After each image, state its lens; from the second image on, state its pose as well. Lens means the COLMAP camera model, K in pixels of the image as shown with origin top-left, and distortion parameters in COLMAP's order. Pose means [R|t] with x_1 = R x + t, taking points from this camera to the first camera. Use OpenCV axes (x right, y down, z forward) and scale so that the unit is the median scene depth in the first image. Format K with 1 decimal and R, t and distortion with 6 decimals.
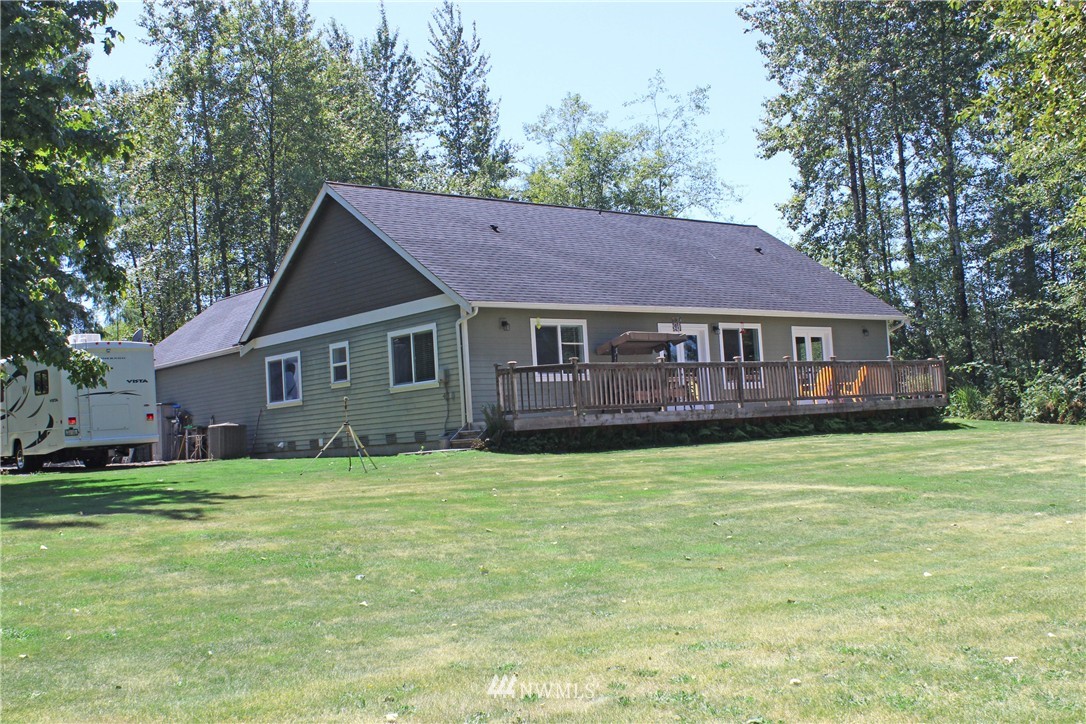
lens RADIAL K [[1188.9, 0, 543.0], [0, 1188.9, 362.0], [0, 0, 1]] dist [-0.091787, -0.002844]
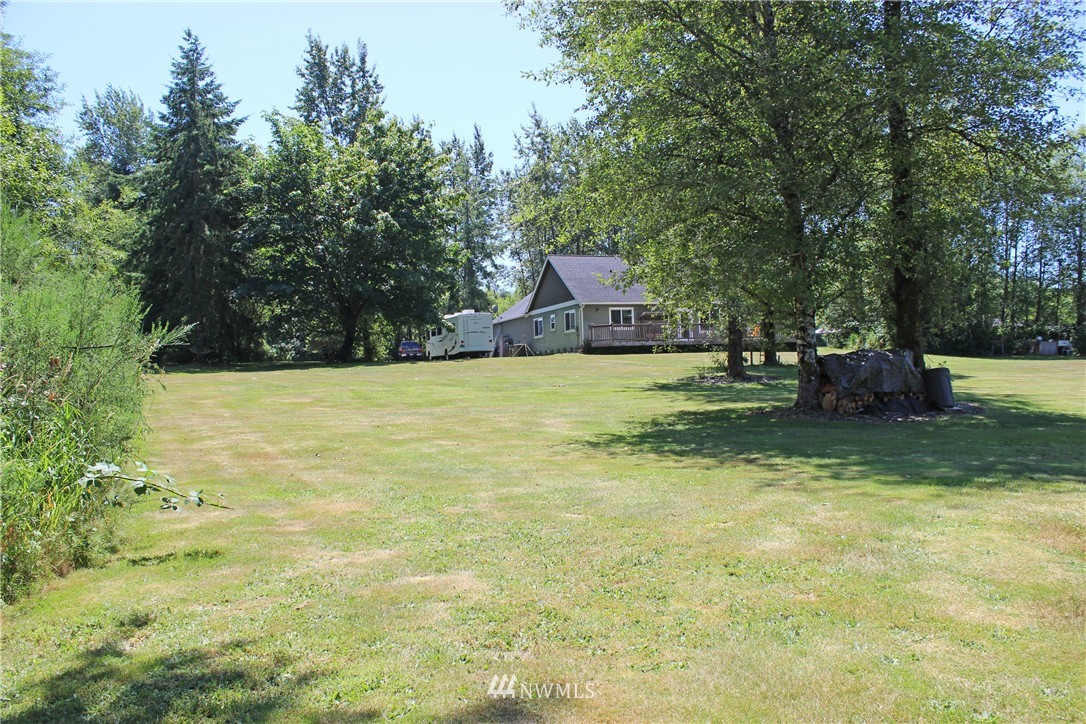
lens RADIAL K [[919.6, 0, 543.0], [0, 919.6, 362.0], [0, 0, 1]] dist [-0.156131, 0.154544]
pose [[0.932508, 0.021643, -0.360500, 0.604308], [0.001662, 0.997935, 0.064210, -0.045703], [0.361145, -0.060475, 0.930547, -1.032824]]
